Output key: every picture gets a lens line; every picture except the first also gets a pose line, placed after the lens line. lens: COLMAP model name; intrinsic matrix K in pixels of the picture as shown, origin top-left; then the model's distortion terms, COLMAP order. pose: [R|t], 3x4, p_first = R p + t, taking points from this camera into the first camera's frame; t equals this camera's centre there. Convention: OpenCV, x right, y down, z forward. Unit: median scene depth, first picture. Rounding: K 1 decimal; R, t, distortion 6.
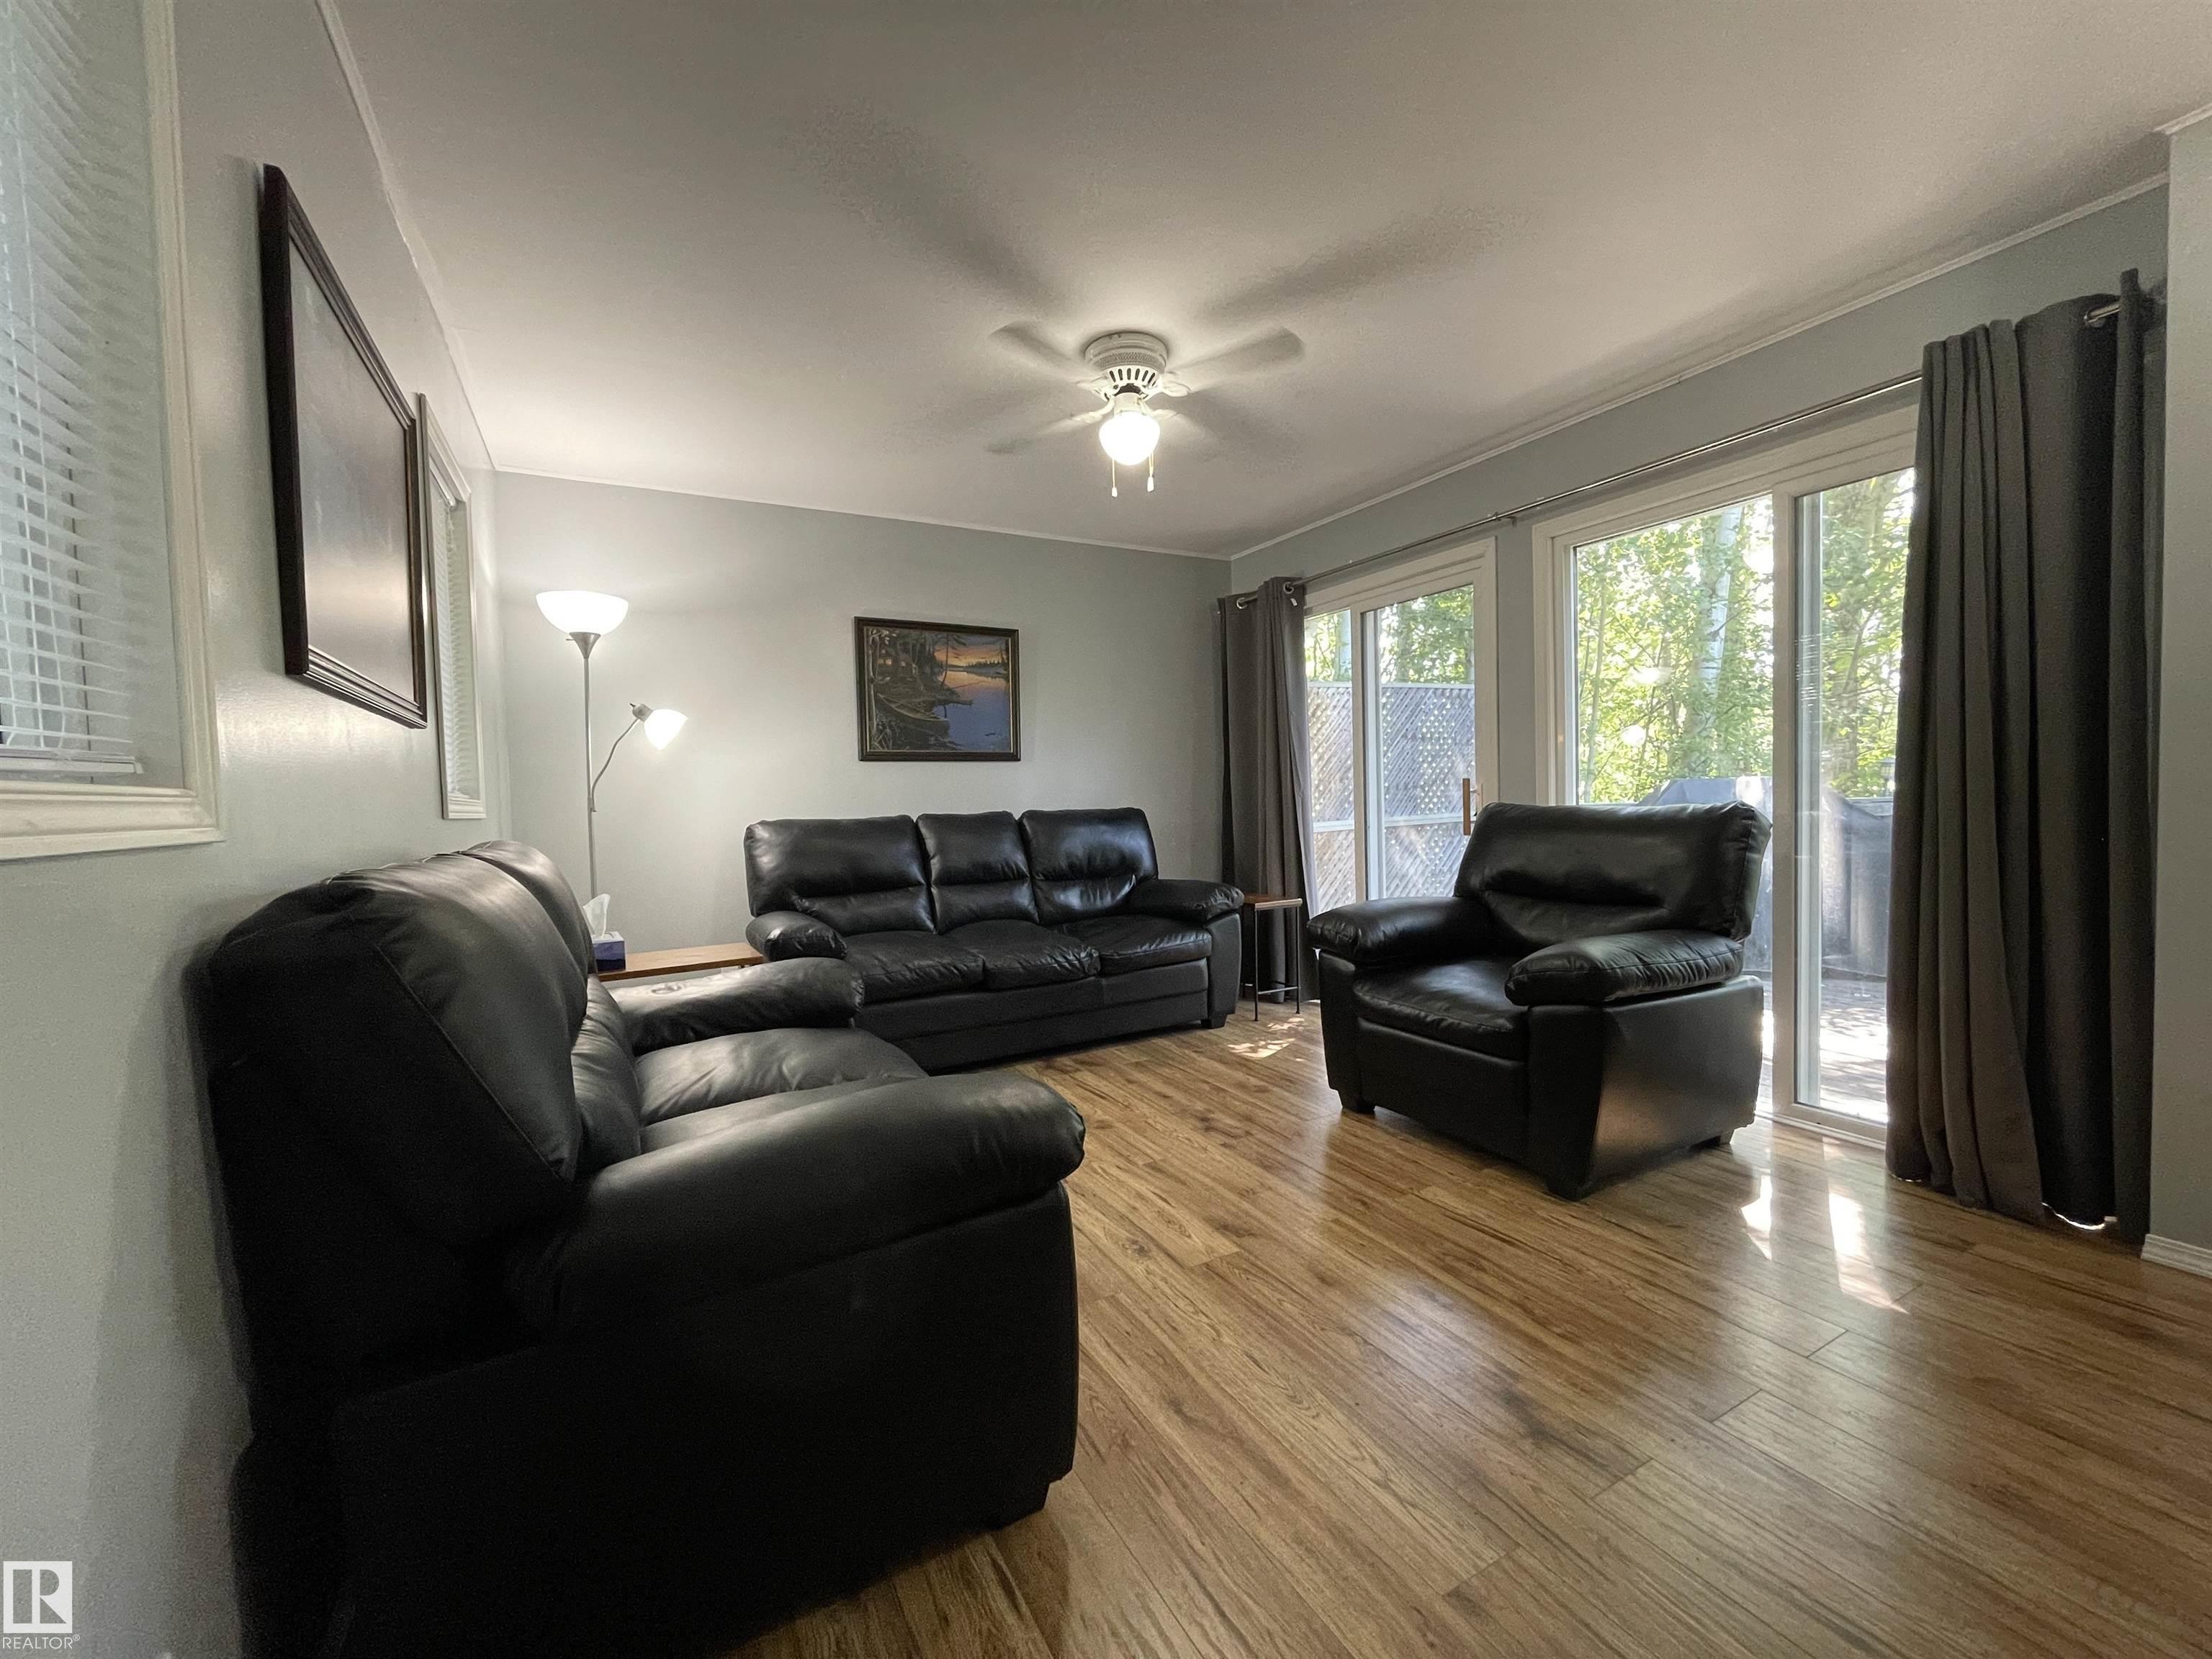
lens RADIAL K [[895.0, 0, 1105.0], [0, 895.0, 837.3], [0, 0, 1]] dist [0.003106, -0.002405]
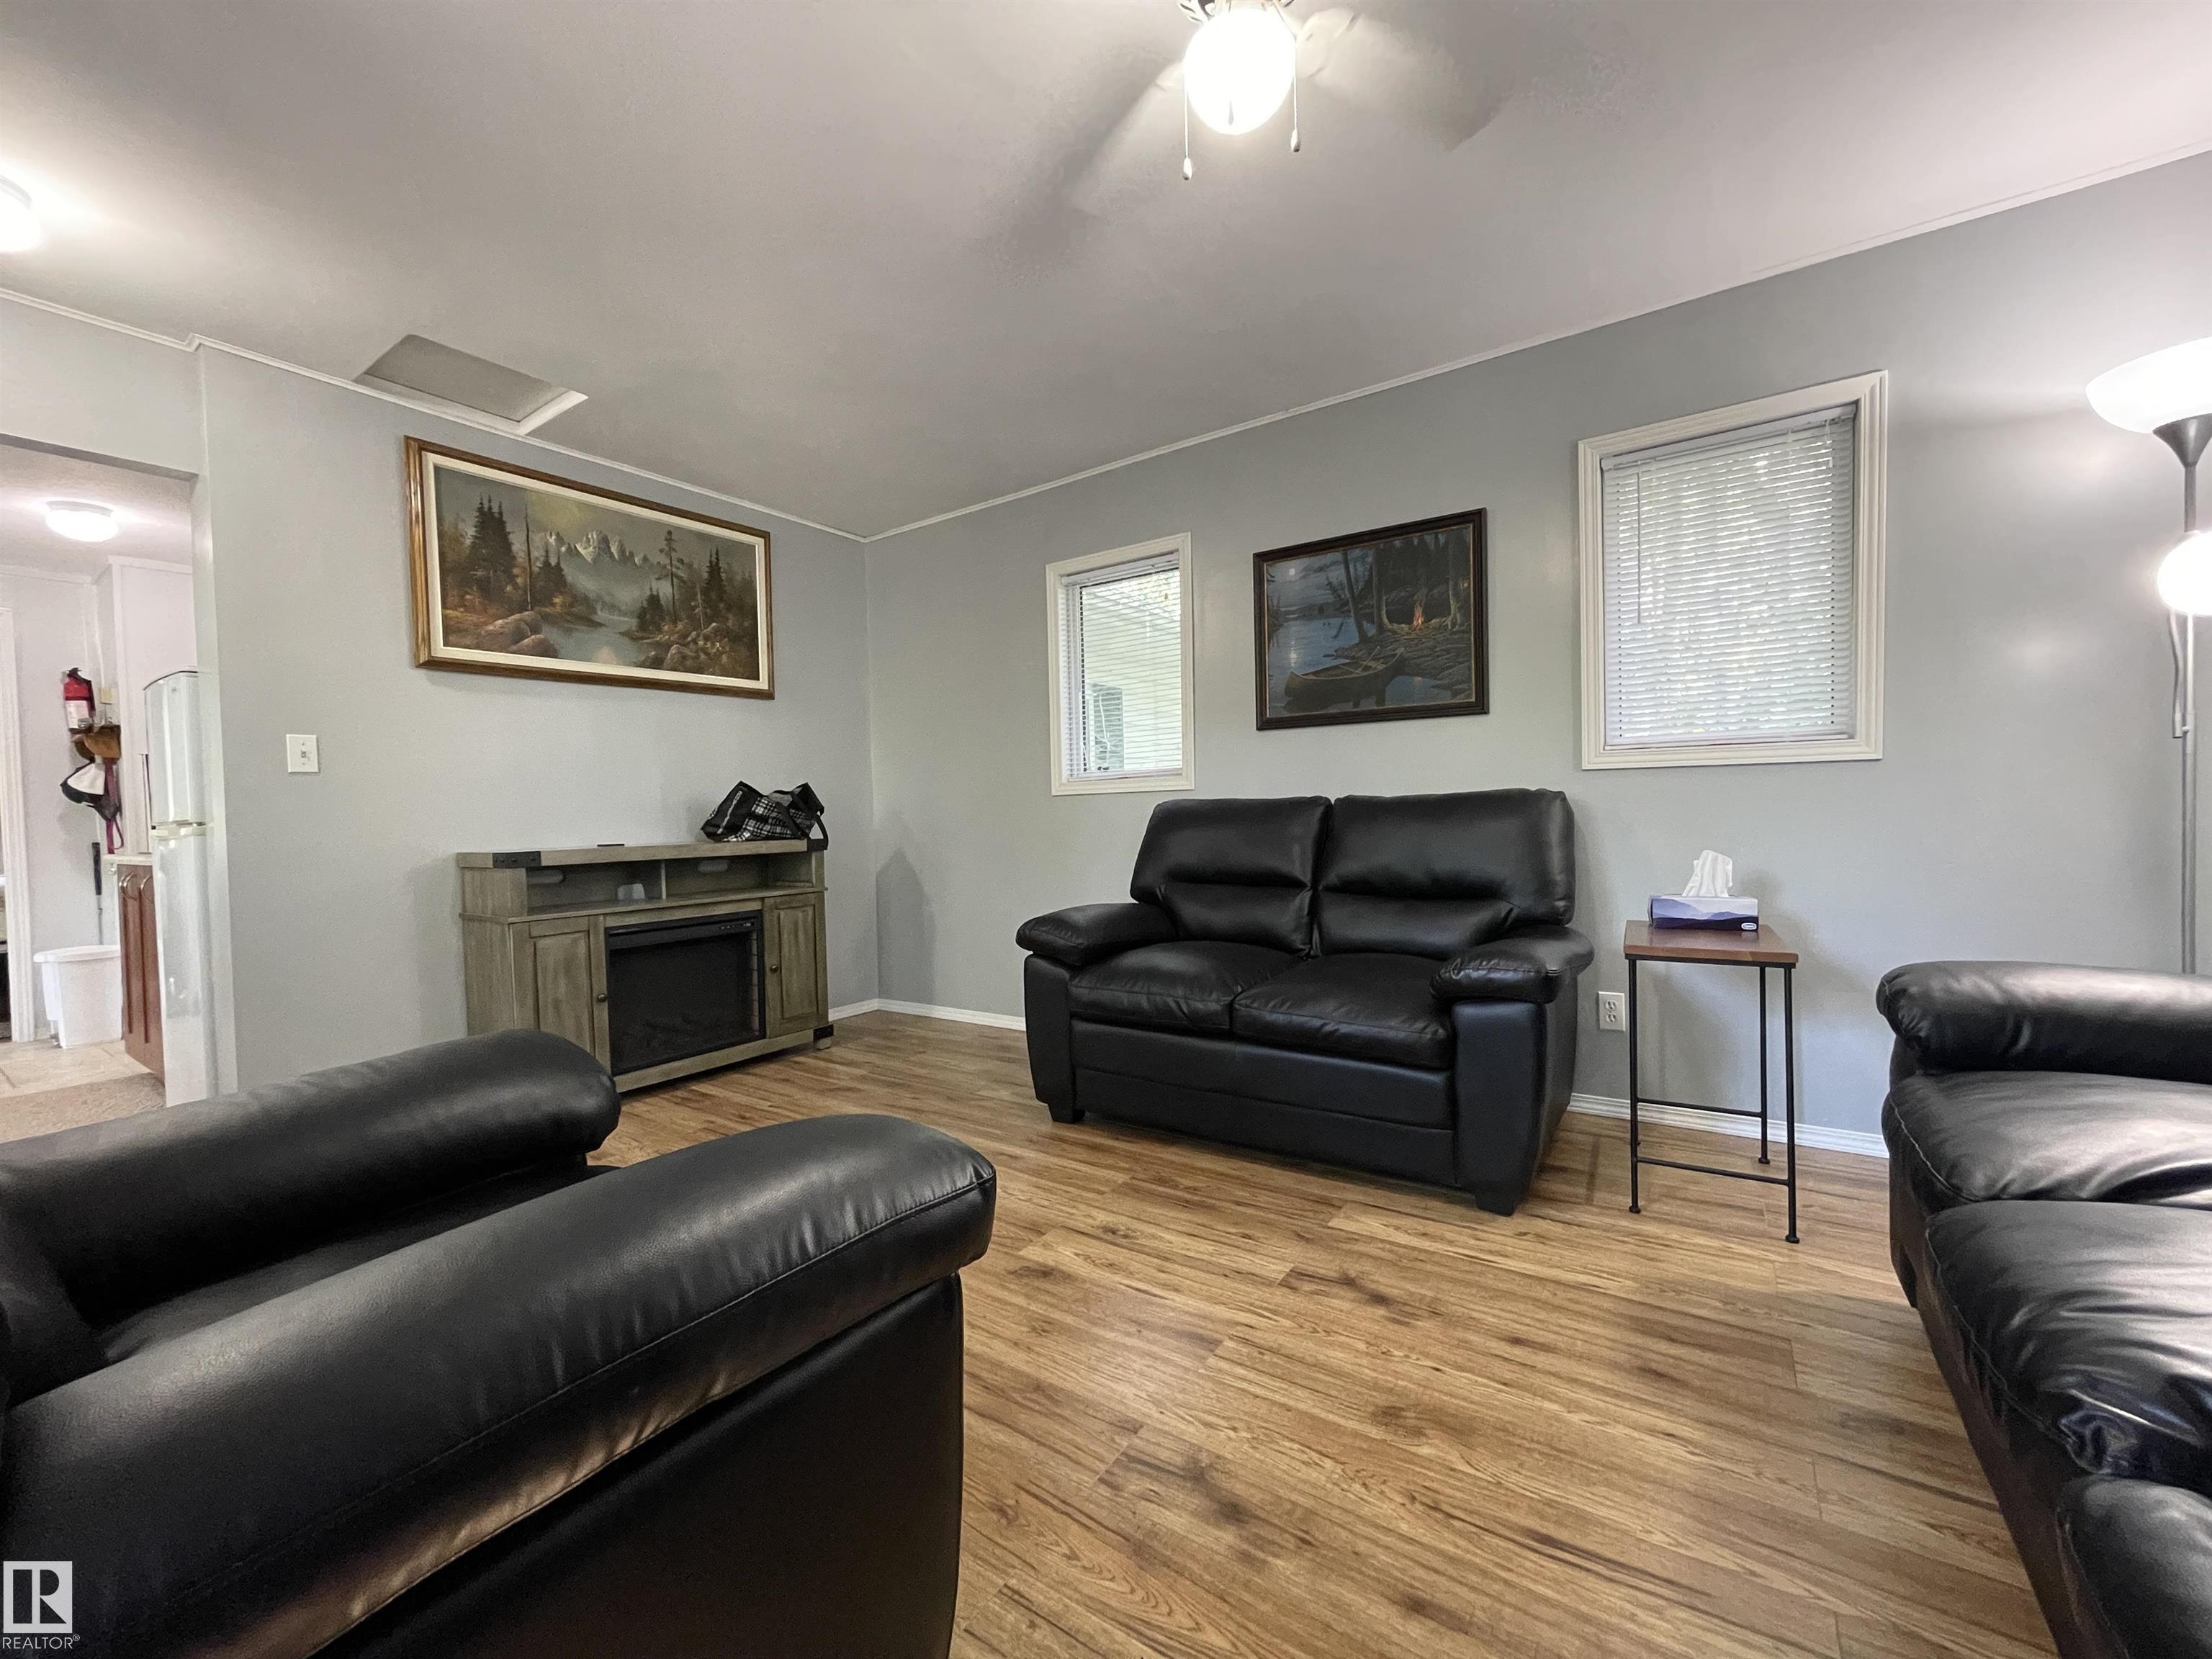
lens RADIAL K [[895.0, 0, 1105.6], [0, 895.0, 832.7], [0, 0, 1]] dist [0.003106, -0.002405]
pose [[-0.890205, 0.065654, -0.450804, 0.283296], [0.033567, 0.996324, 0.078818, -0.033539], [0.454321, 0.055032, -0.889137, 1.130810]]
